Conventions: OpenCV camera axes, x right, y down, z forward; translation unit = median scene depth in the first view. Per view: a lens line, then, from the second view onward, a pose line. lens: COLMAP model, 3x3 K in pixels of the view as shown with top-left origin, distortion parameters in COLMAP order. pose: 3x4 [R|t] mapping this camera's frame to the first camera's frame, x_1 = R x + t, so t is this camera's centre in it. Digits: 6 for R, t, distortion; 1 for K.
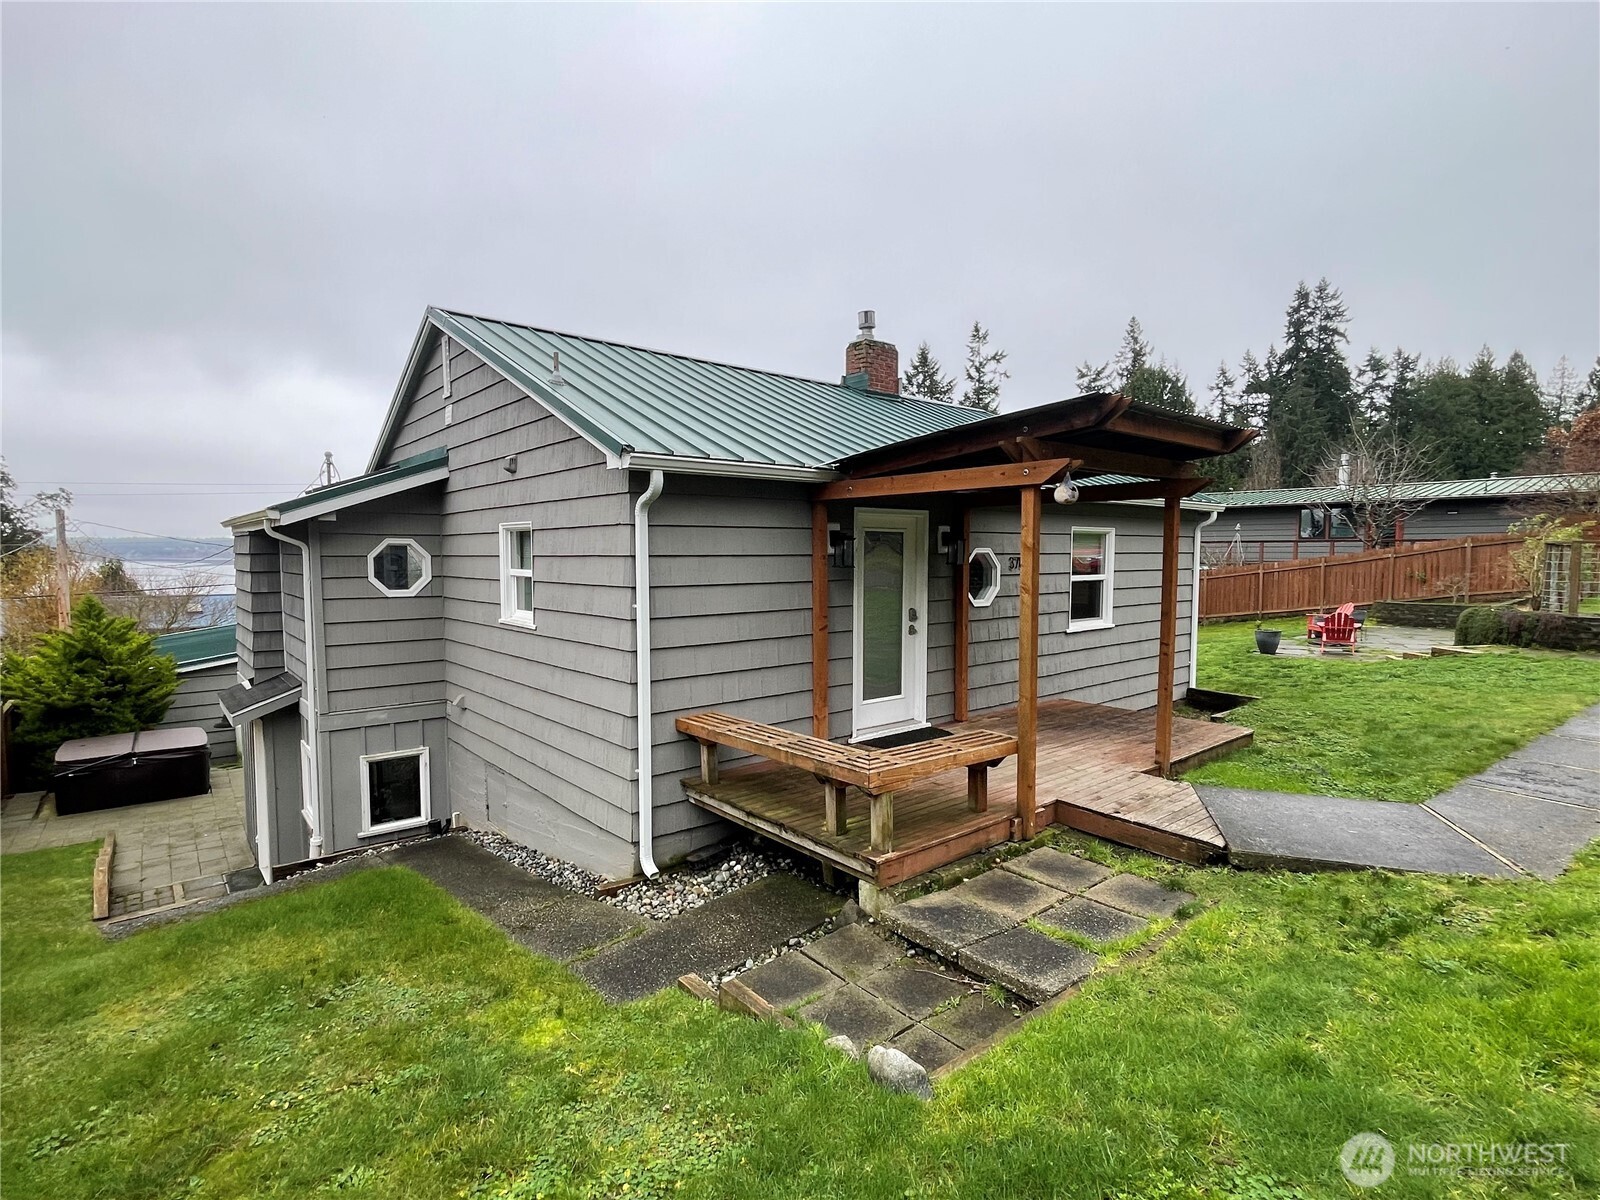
lens RADIAL K [[791.3, 0, 799.0], [0, 791.3, 594.0], [0, 0, 1]] dist [-0.000470, -0.000085]
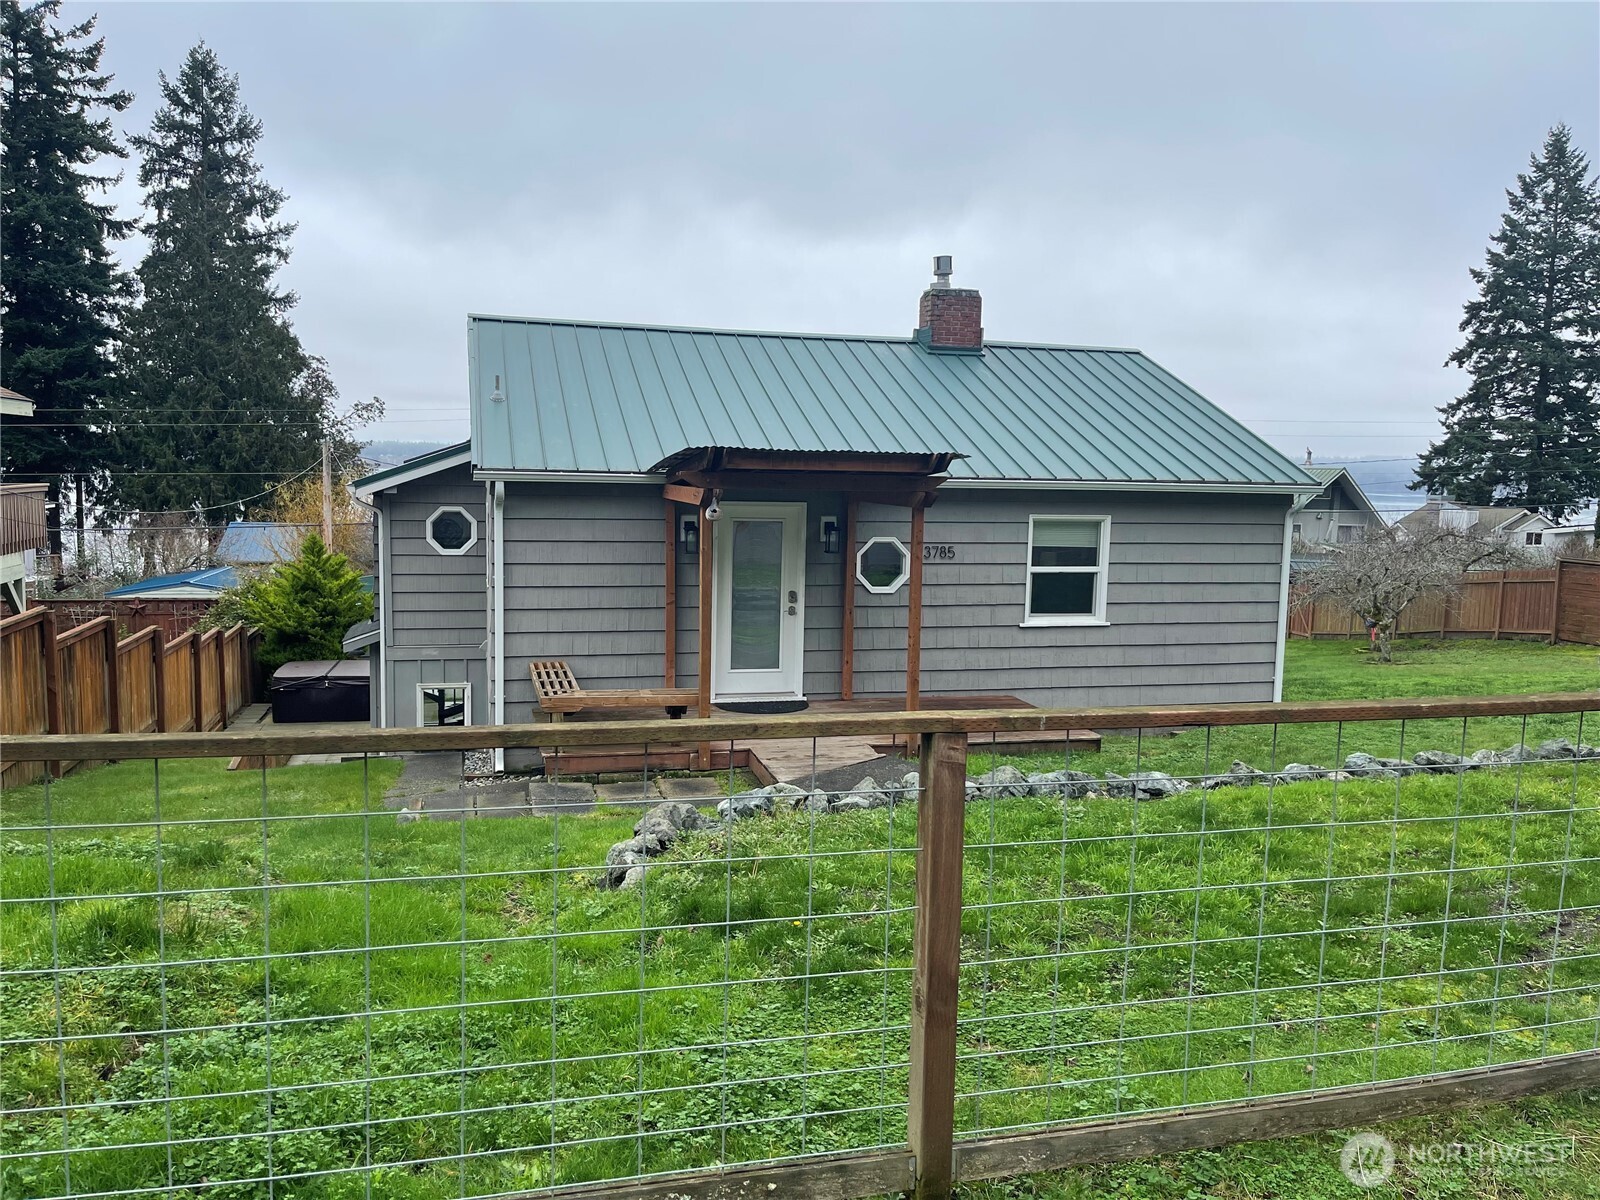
lens RADIAL K [[1220.5, 0, 797.4], [0, 1220.5, 593.9], [0, 0, 1]] dist [0.059310, -0.076194]
pose [[0.905447, 0.062382, -0.419851, 0.665181], [-0.044440, 0.997637, 0.052392, -0.051501], [0.422127, -0.028780, 0.906080, -0.408133]]
